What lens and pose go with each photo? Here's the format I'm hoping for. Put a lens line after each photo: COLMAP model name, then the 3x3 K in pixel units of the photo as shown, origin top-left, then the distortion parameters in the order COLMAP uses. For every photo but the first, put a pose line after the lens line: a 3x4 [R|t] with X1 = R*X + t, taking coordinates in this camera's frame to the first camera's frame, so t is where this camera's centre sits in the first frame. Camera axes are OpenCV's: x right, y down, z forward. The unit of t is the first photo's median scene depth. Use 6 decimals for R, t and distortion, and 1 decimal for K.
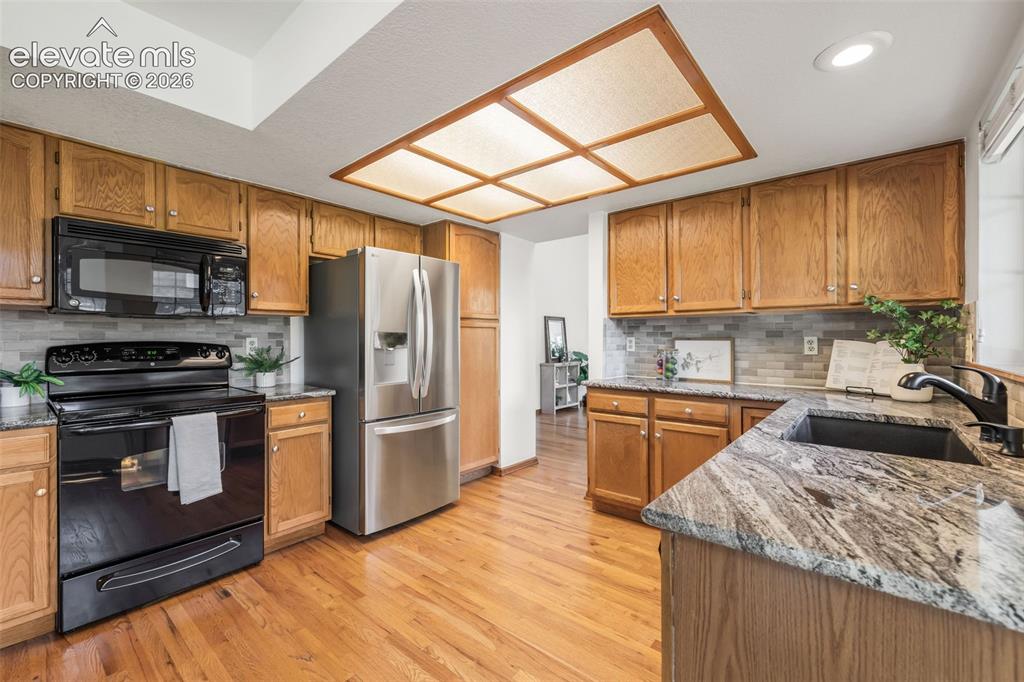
lens RADIAL K [[433.3, 0, 509.4], [0, 433.3, 340.1], [0, 0, 1]] dist [0.000026, 0.000269]
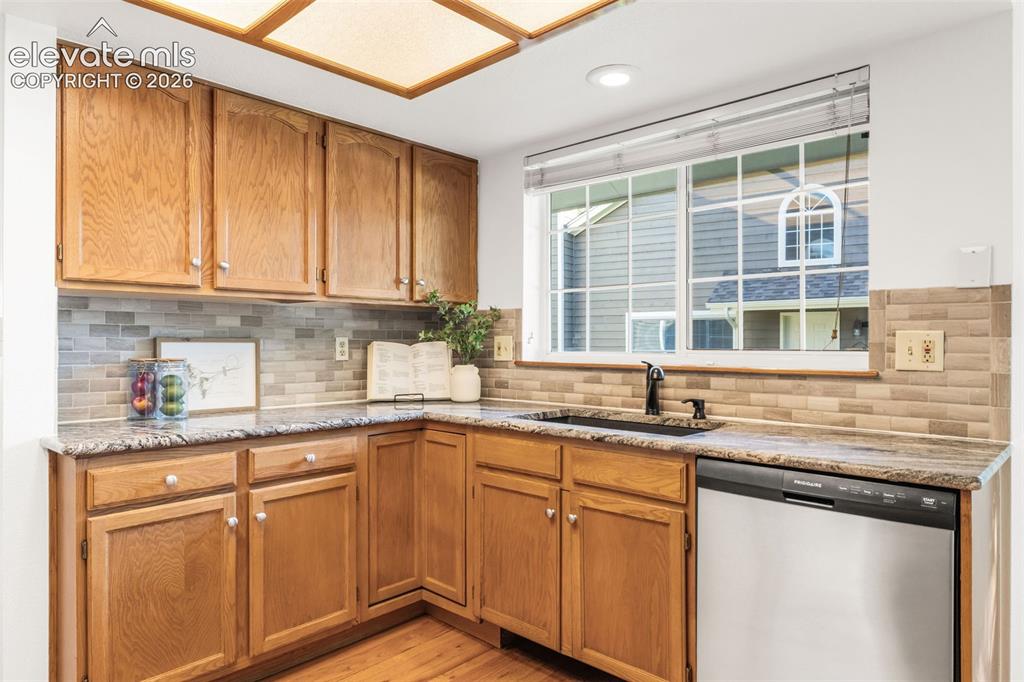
lens RADIAL K [[638.4, 0, 509.2], [0, 638.4, 340.0], [0, 0, 1]] dist [0.008125, 0.000248]
pose [[0.052499, 0.004725, 0.998610, -0.440018], [0.000952, 0.999988, -0.004781, 0.002650], [-0.998620, 0.001202, 0.052494, 0.634851]]
